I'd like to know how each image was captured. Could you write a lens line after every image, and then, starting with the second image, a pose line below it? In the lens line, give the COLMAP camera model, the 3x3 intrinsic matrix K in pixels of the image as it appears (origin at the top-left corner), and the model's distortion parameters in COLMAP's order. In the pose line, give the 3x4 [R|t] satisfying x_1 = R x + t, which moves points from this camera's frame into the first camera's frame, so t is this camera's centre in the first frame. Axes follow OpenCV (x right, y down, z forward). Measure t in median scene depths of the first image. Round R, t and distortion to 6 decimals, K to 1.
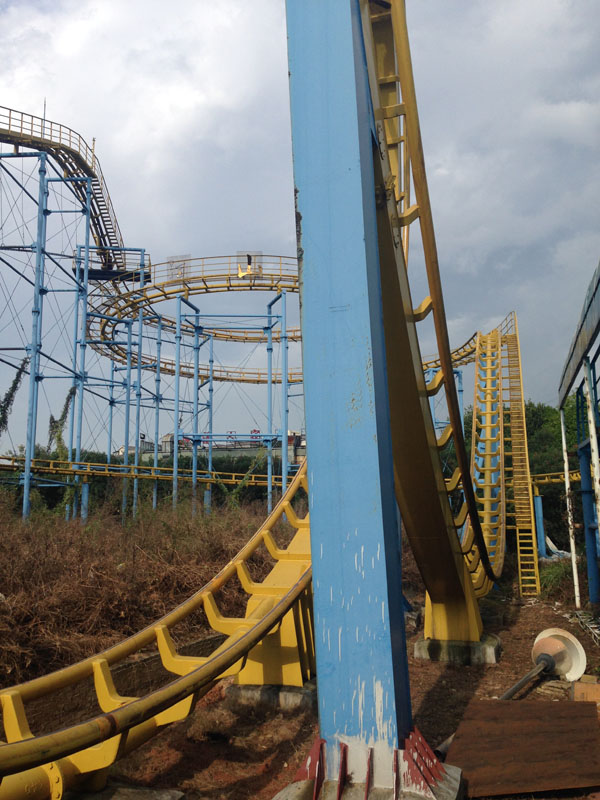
lens RADIAL K [[748.0, 0, 281.4], [0, 748.0, 384.4], [0, 0, 1]] dist [0.149381, -0.233048]
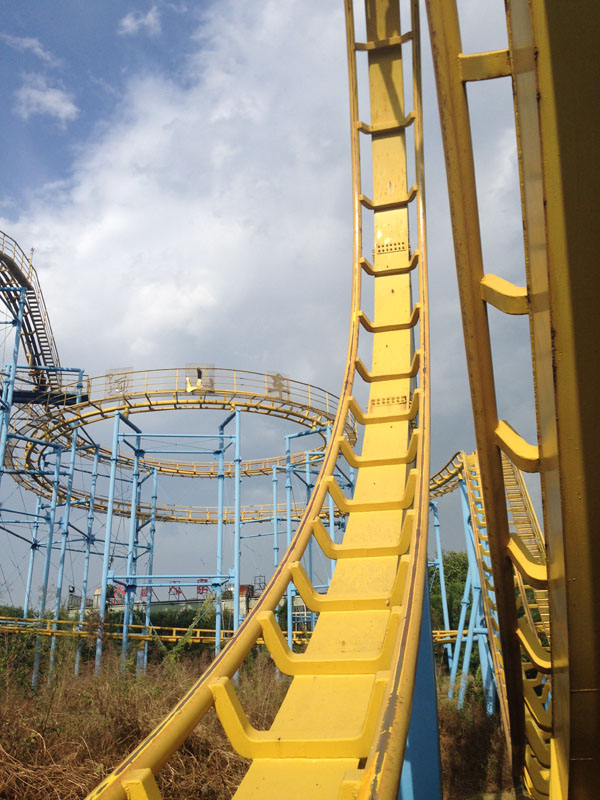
lens RADIAL K [[748.0, 0, 281.4], [0, 748.0, 384.4], [0, 0, 1]] dist [0.149381, -0.233048]
pose [[0.997836, 0.011818, 0.064676, -0.003025], [0.001549, 0.979215, -0.202821, 0.023776], [-0.065728, 0.202482, 0.977078, 0.110184]]
